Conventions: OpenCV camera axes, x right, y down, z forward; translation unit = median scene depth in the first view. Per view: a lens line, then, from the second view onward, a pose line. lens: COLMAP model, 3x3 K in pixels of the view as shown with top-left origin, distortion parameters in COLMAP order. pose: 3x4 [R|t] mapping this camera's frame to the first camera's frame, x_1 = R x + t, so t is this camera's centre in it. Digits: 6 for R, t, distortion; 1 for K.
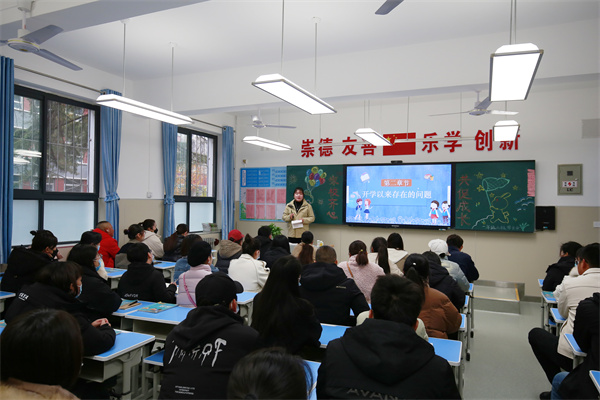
lens RADIAL K [[416.9, 0, 297.1], [0, 416.9, 197.8], [0, 0, 1]] dist [0.005530, 0.001384]
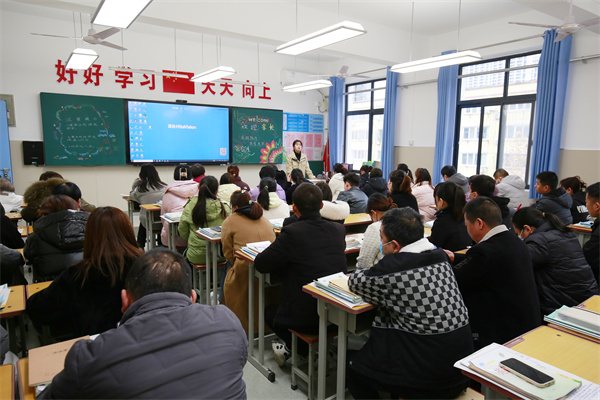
lens RADIAL K [[385.3, 0, 299.4], [0, 385.3, 204.0], [0, 0, 1]] dist [0.014556, -0.002076]
pose [[0.513636, -0.142433, 0.846103, -0.446504], [-0.015156, 0.984465, 0.174926, -0.007375], [-0.857874, -0.102672, 0.503498, 0.253338]]
